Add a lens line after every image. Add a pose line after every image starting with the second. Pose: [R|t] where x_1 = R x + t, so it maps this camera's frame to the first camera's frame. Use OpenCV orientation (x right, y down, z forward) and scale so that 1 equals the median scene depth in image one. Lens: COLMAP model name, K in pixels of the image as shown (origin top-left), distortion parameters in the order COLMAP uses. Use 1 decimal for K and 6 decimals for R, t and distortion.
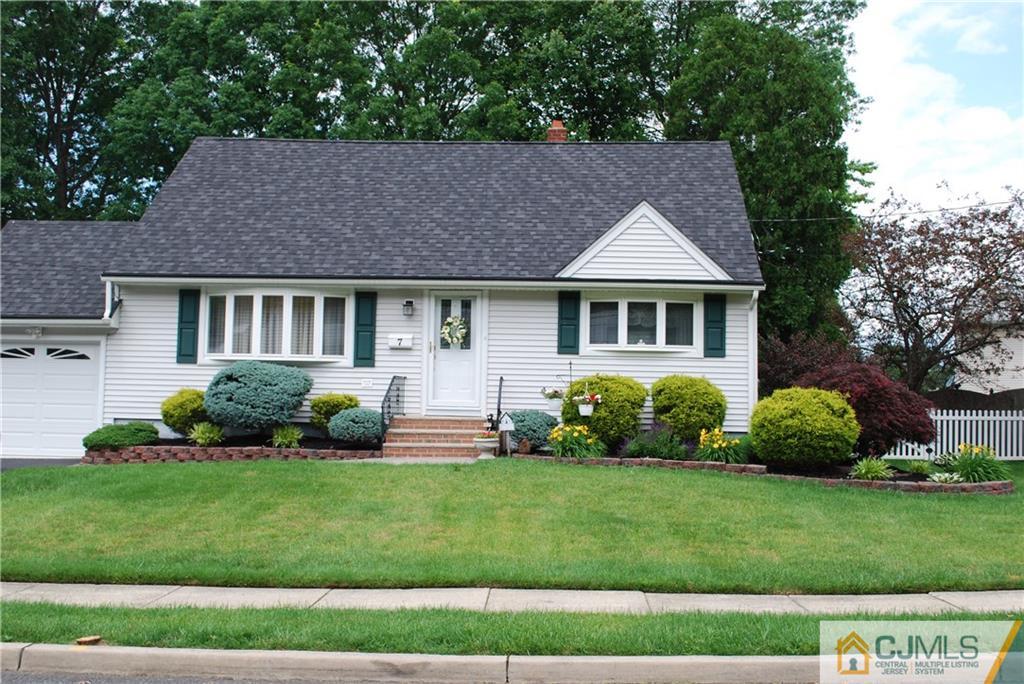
lens RADIAL K [[1018.3, 0, 511.1], [0, 1018.3, 345.2], [0, 0, 1]] dist [-0.051919, 0.000000]
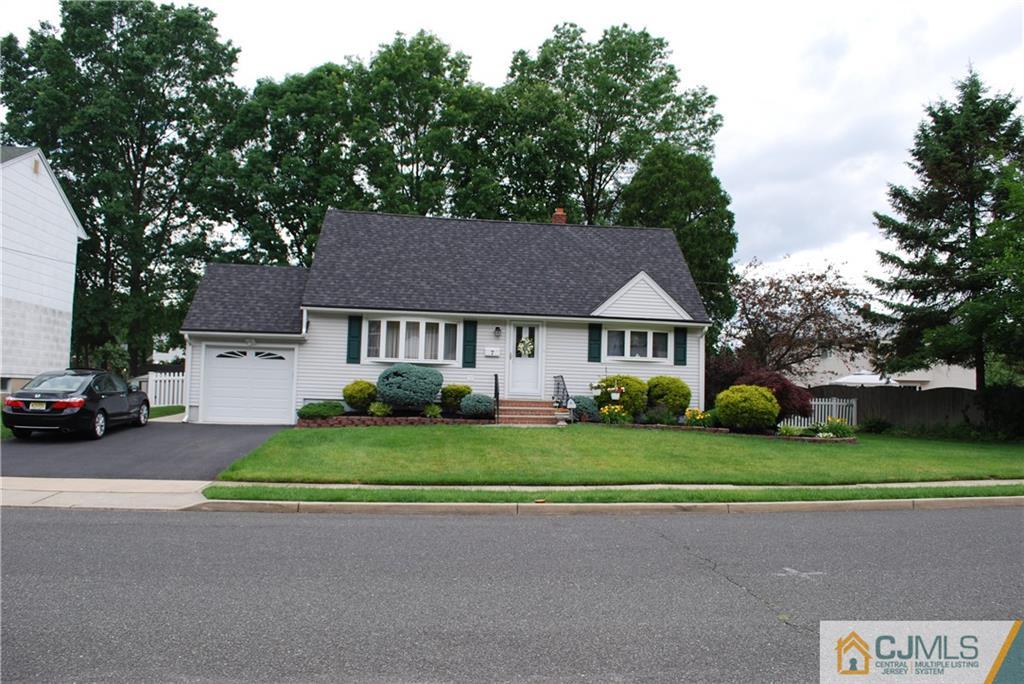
lens RADIAL K [[815.6, 0, 513.0], [0, 815.6, 339.8], [0, 0, 1]] dist [-0.058911, -0.002261]
pose [[0.987201, 0.021227, 0.158064, -0.281017], [-0.020856, 0.999774, -0.004010, -0.018713], [-0.158114, 0.000662, 0.987421, -0.275307]]
